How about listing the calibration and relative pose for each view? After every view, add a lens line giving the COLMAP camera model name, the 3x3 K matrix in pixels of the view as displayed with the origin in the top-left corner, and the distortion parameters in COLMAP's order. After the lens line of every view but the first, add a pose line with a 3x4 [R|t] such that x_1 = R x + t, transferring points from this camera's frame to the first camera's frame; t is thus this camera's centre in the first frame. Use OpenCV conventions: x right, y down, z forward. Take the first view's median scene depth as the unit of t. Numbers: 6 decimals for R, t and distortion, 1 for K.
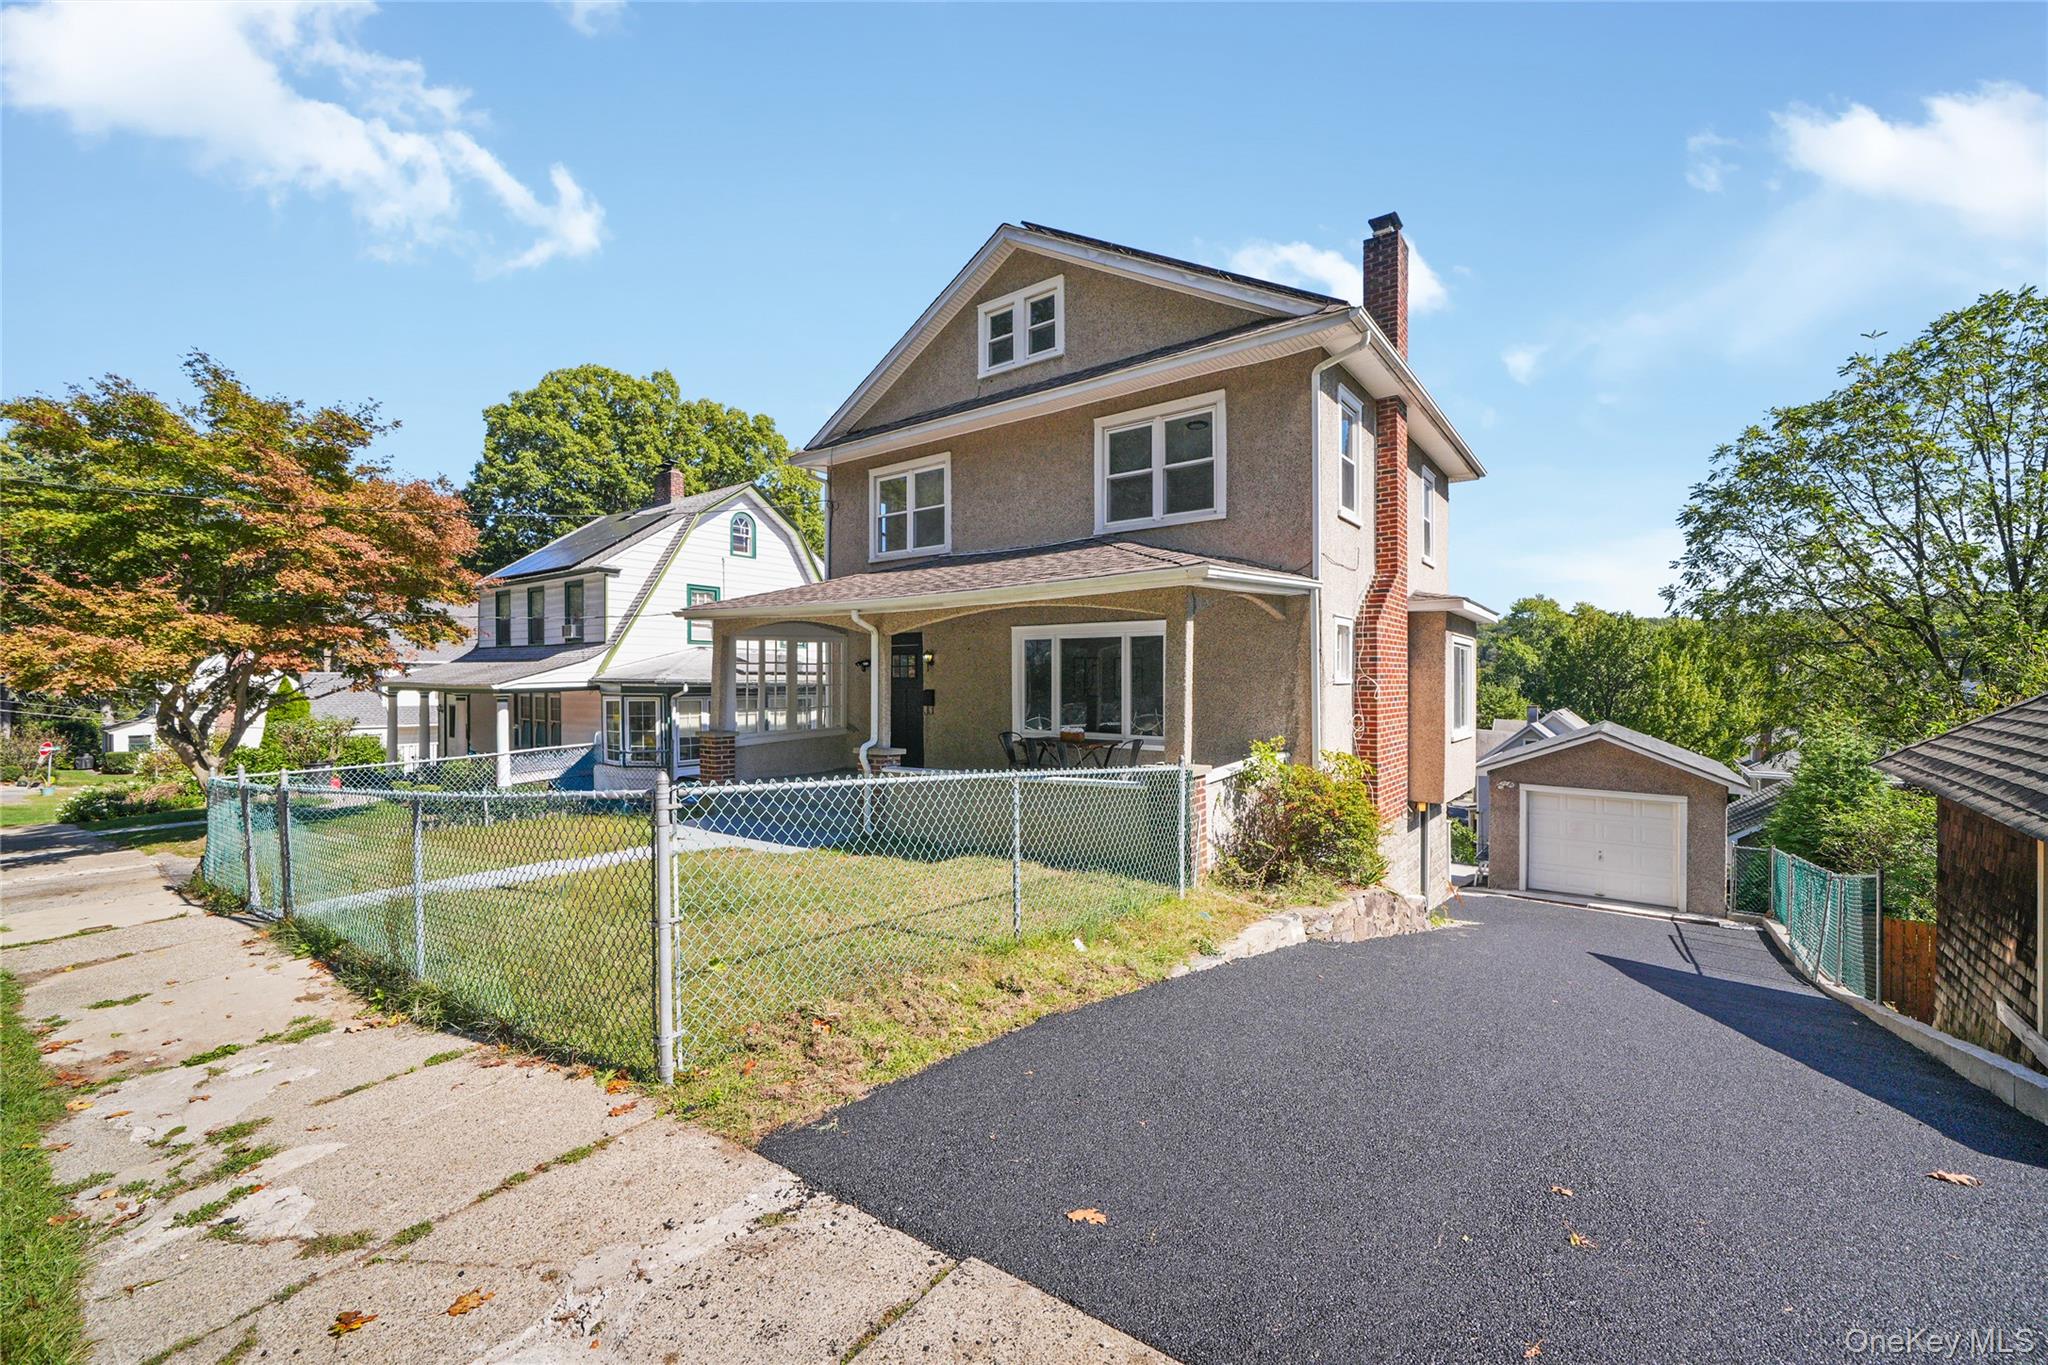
lens RADIAL K [[819.1, 0, 1017.3], [0, 819.1, 694.7], [0, 0, 1]] dist [0.000455, -0.000272]
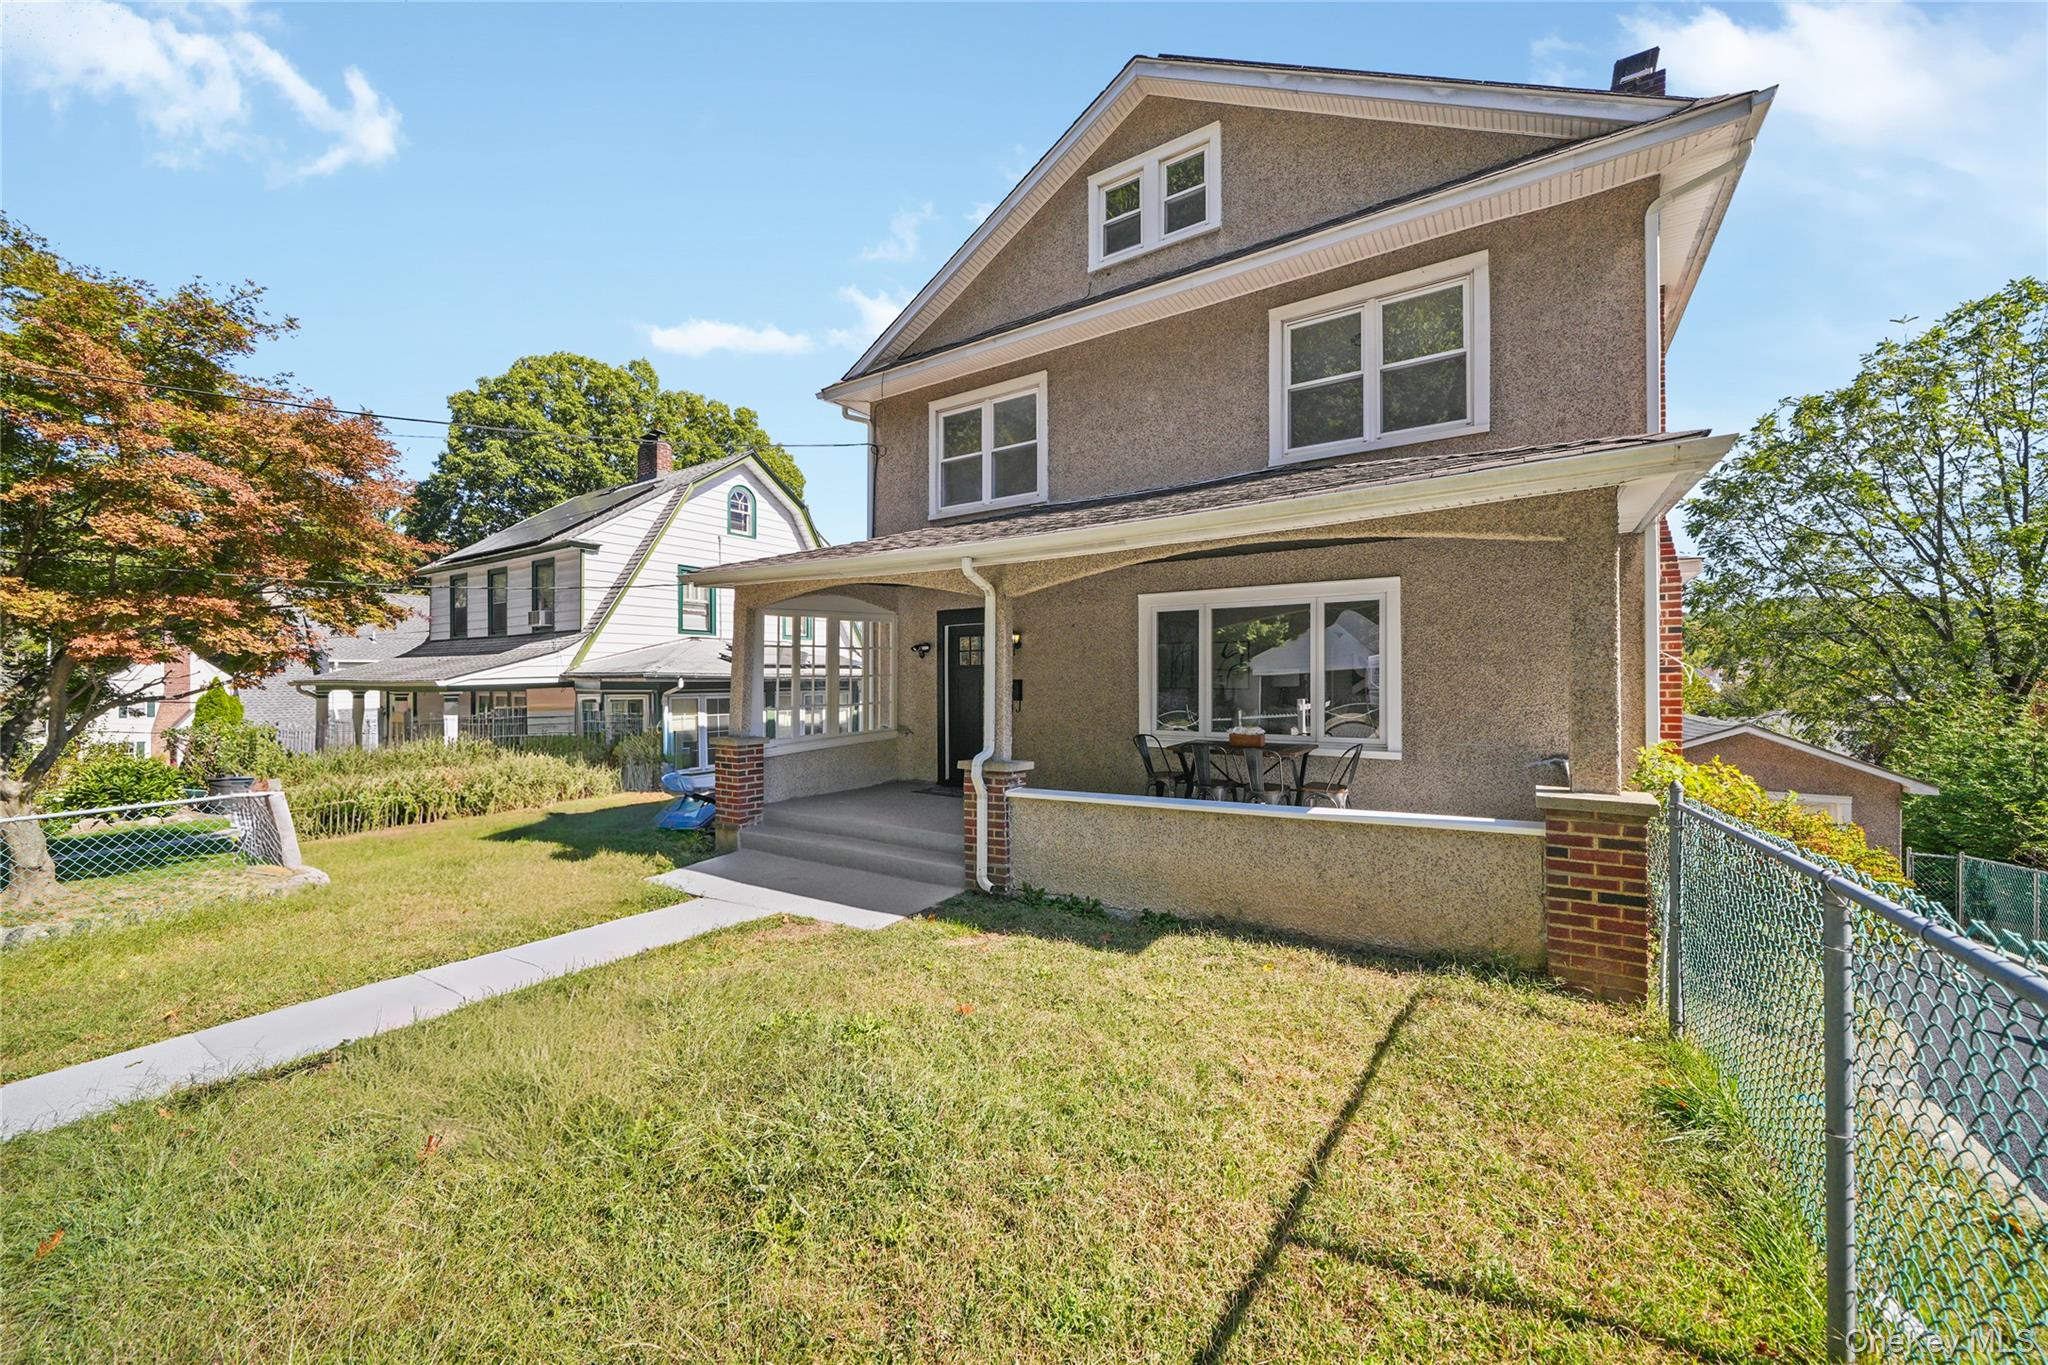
lens RADIAL K [[767.4, 0, 1025.7], [0, 767.4, 676.8], [0, 0, 1]] dist [-0.002711, -0.000155]
pose [[0.997991, -0.007153, 0.062953, -0.144317], [0.008428, 0.999764, -0.020018, 0.005495], [-0.062795, 0.020508, 0.997816, 0.277528]]
